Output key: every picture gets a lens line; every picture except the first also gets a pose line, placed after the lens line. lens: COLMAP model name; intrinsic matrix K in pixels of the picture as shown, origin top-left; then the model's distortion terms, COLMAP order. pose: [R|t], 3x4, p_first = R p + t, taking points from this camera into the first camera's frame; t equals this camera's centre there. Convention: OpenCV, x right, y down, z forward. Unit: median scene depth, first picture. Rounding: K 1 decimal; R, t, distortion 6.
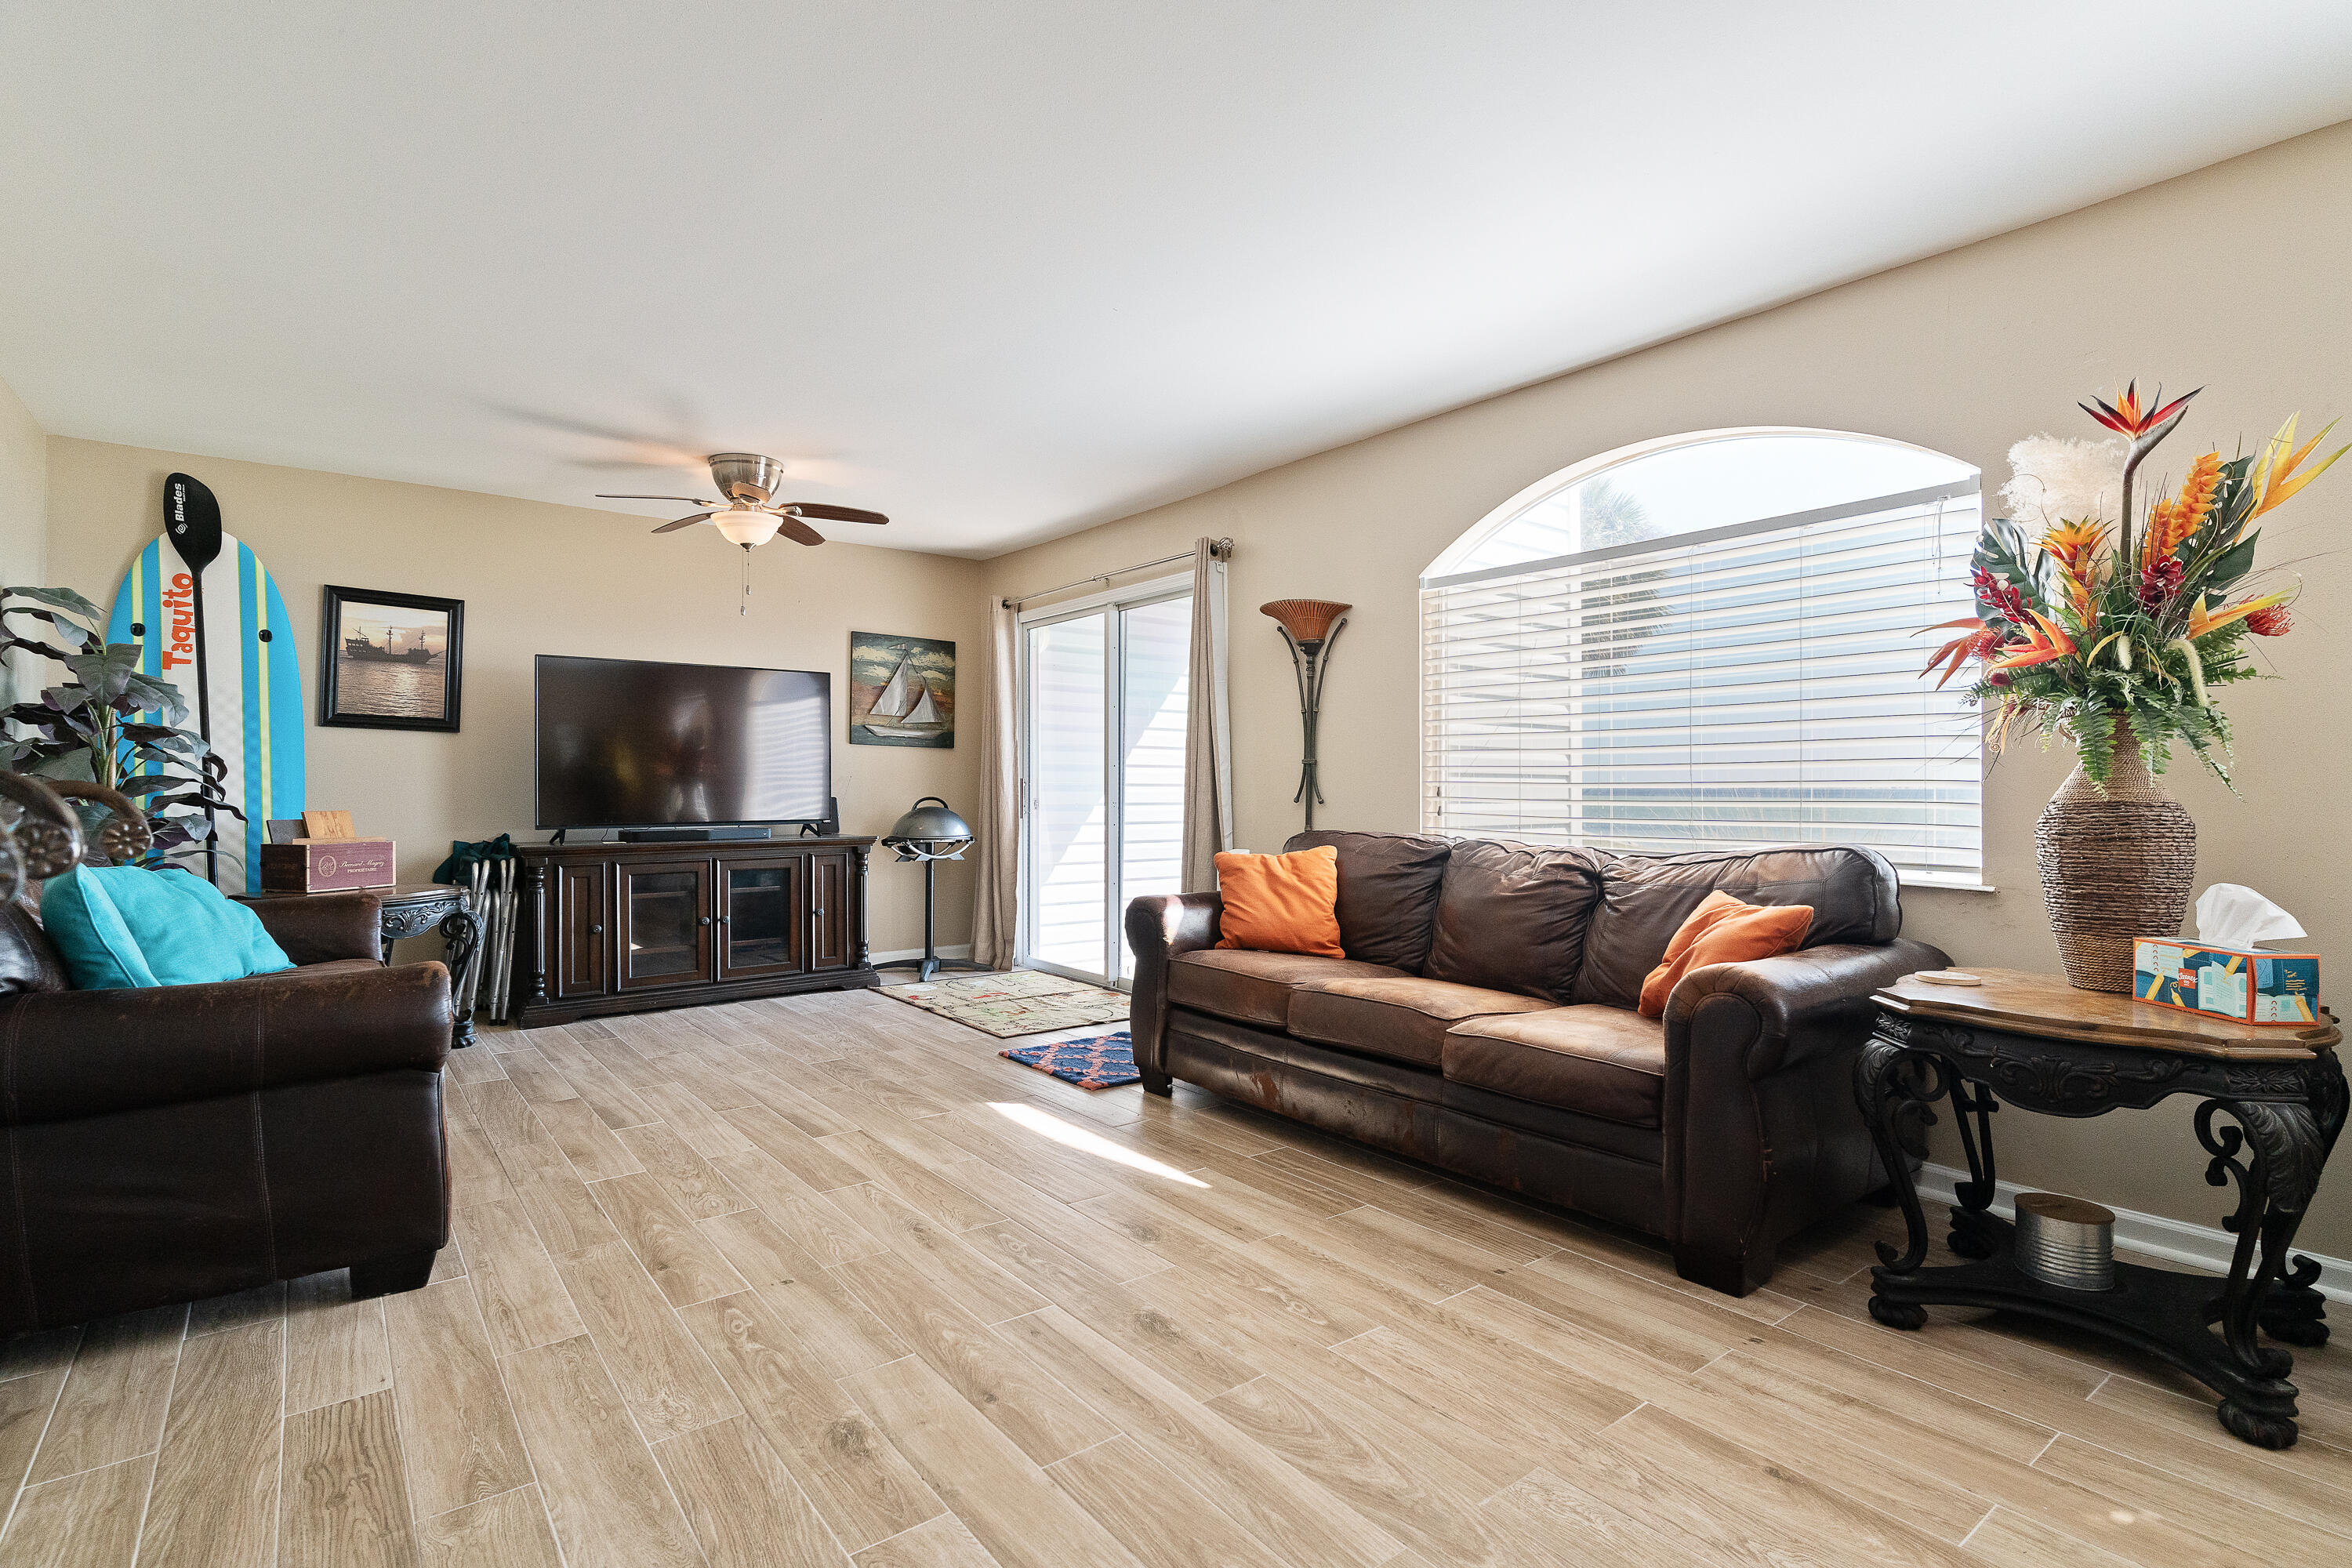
lens RADIAL K [[1125.0, 0, 1176.0], [0, 1125.0, 784.0], [0, 0, 1]] dist [0.000960, 0.000699]
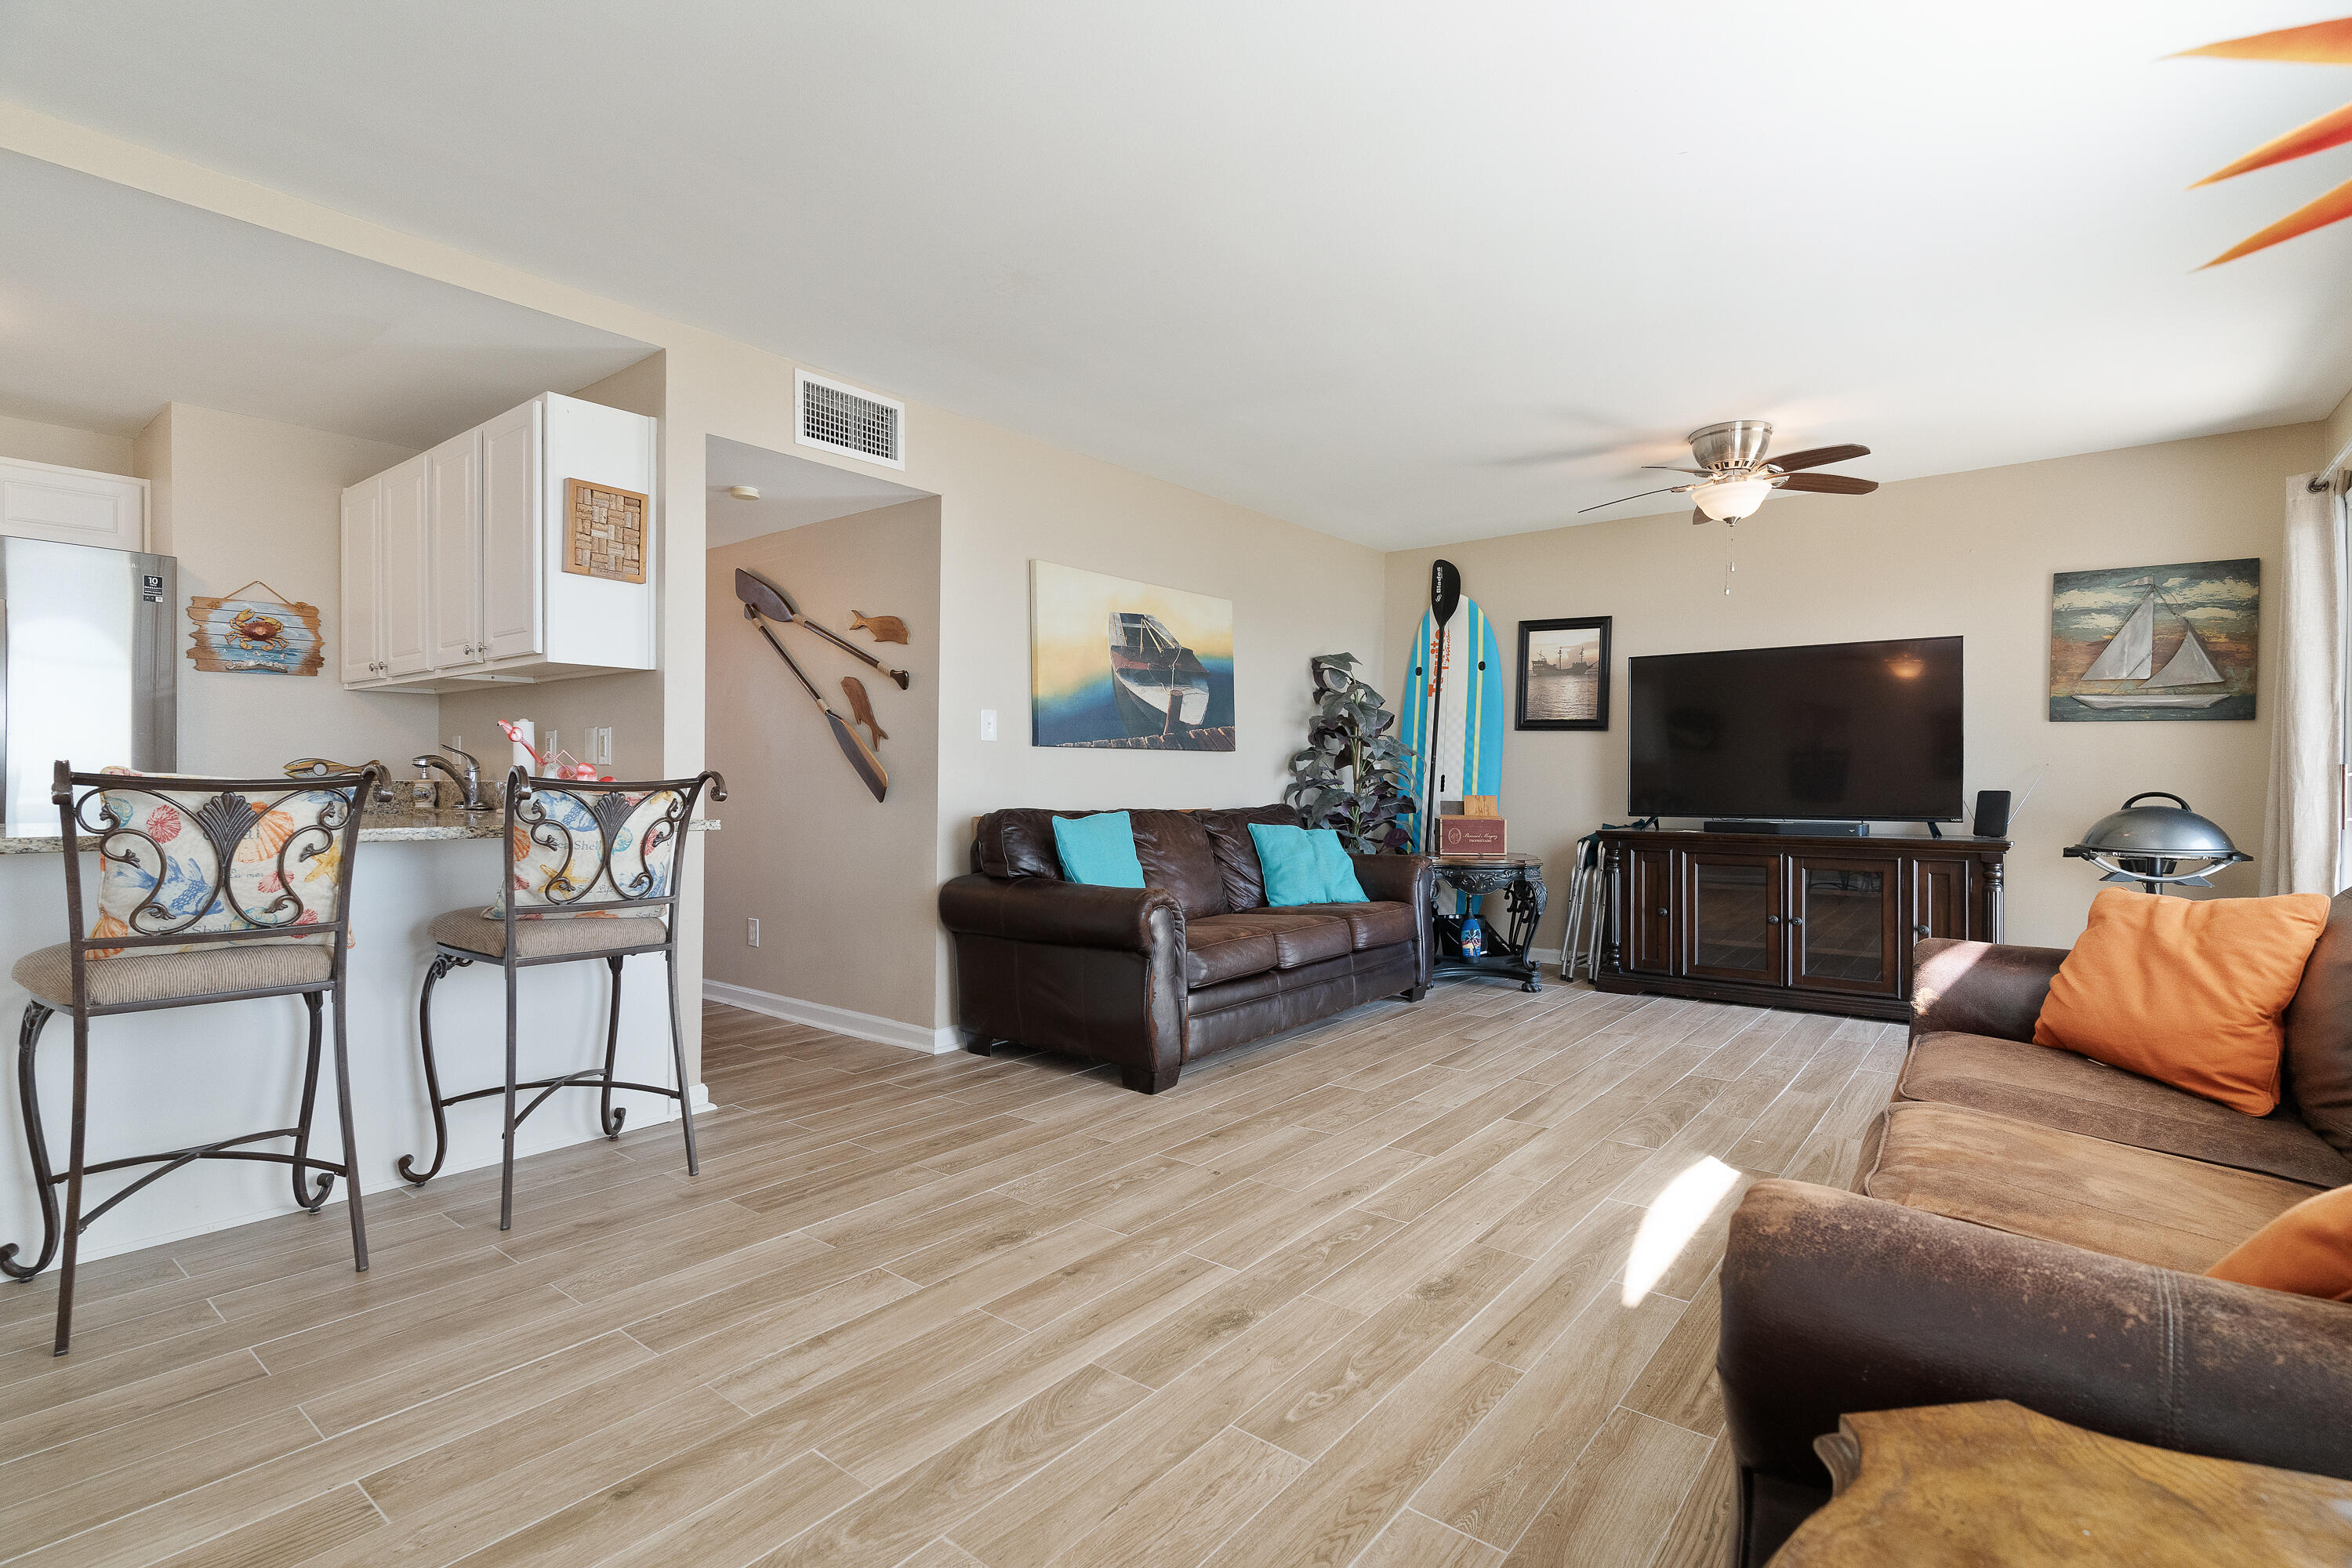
lens RADIAL K [[1111.7, 0, 1178.7], [0, 1111.7, 782.6], [0, 0, 1]] dist [0.002069, 0.000204]
pose [[0.235656, 0.004270, -0.971827, 0.627899], [0.000488, 0.999990, 0.004512, 0.004501], [0.971836, -0.001538, 0.235651, 0.503920]]
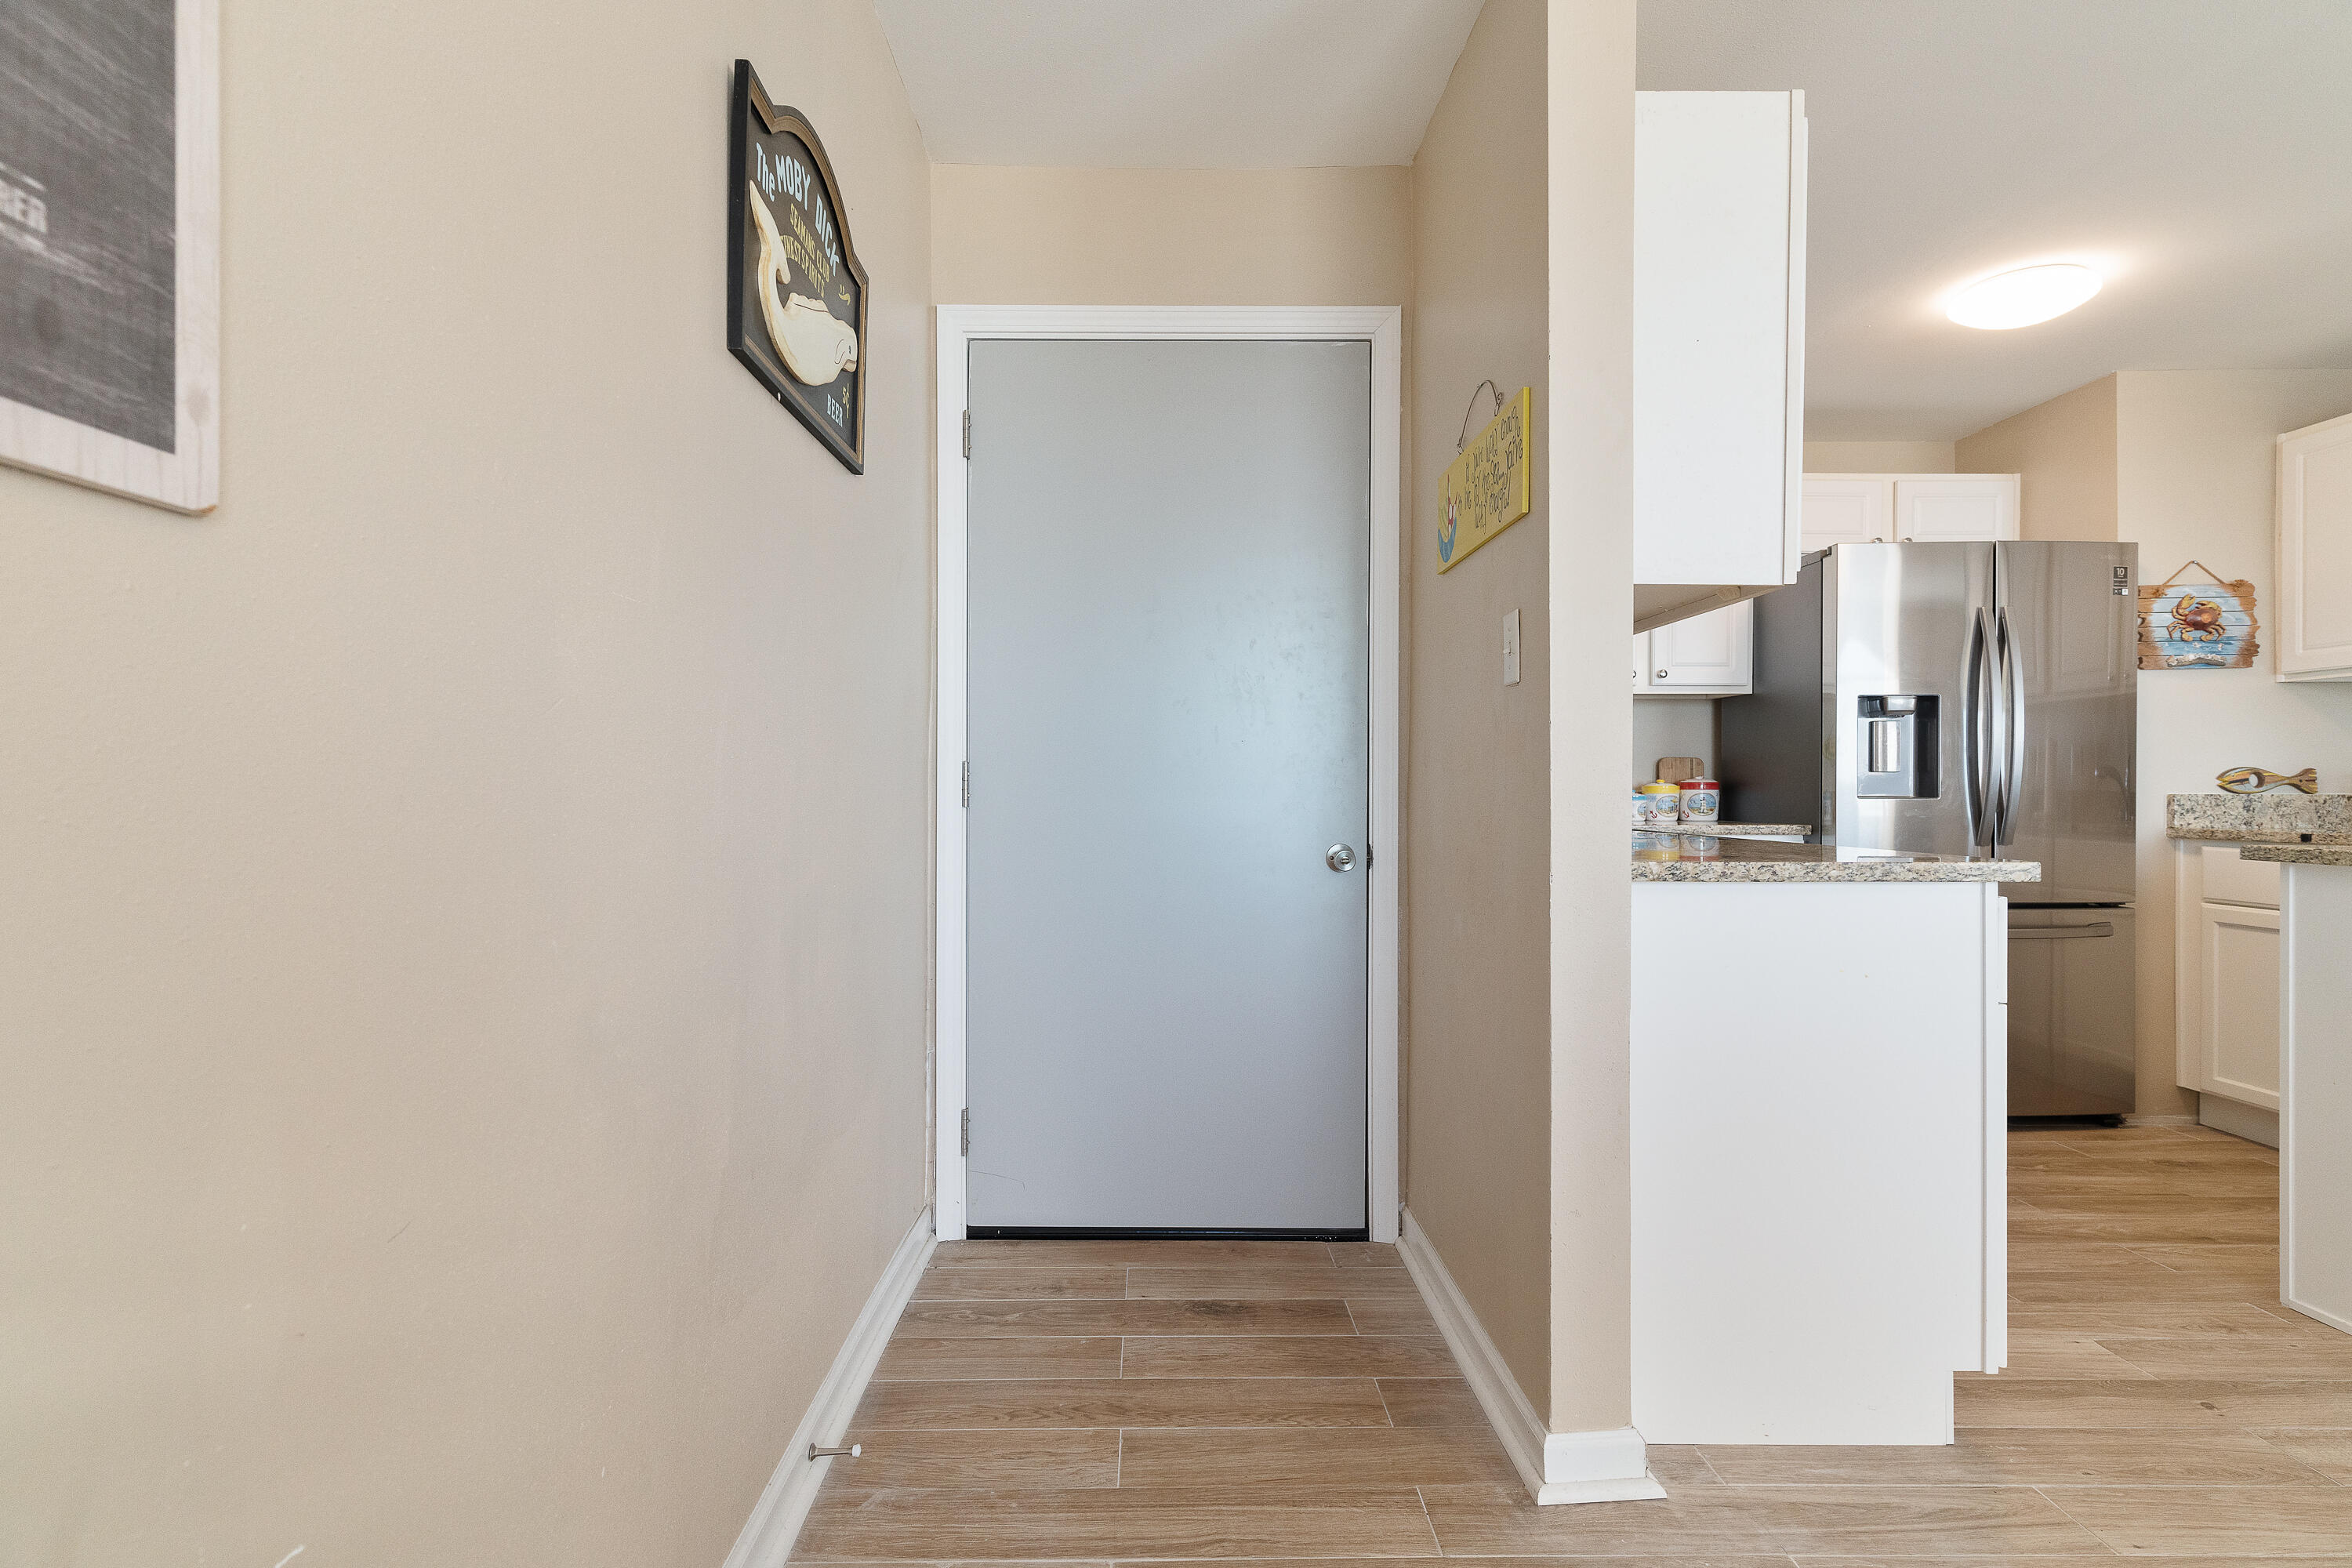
lens RADIAL K [[1097.8, 0, 1176.0], [0, 1097.8, 784.0], [0, 0, 1]] dist [0.002012, 0.000059]
pose [[-0.613071, 0.001342, -0.790026, 0.600509], [0.002696, 0.999996, -0.000394, -0.004828], [0.790023, -0.002372, -0.613073, -0.357418]]
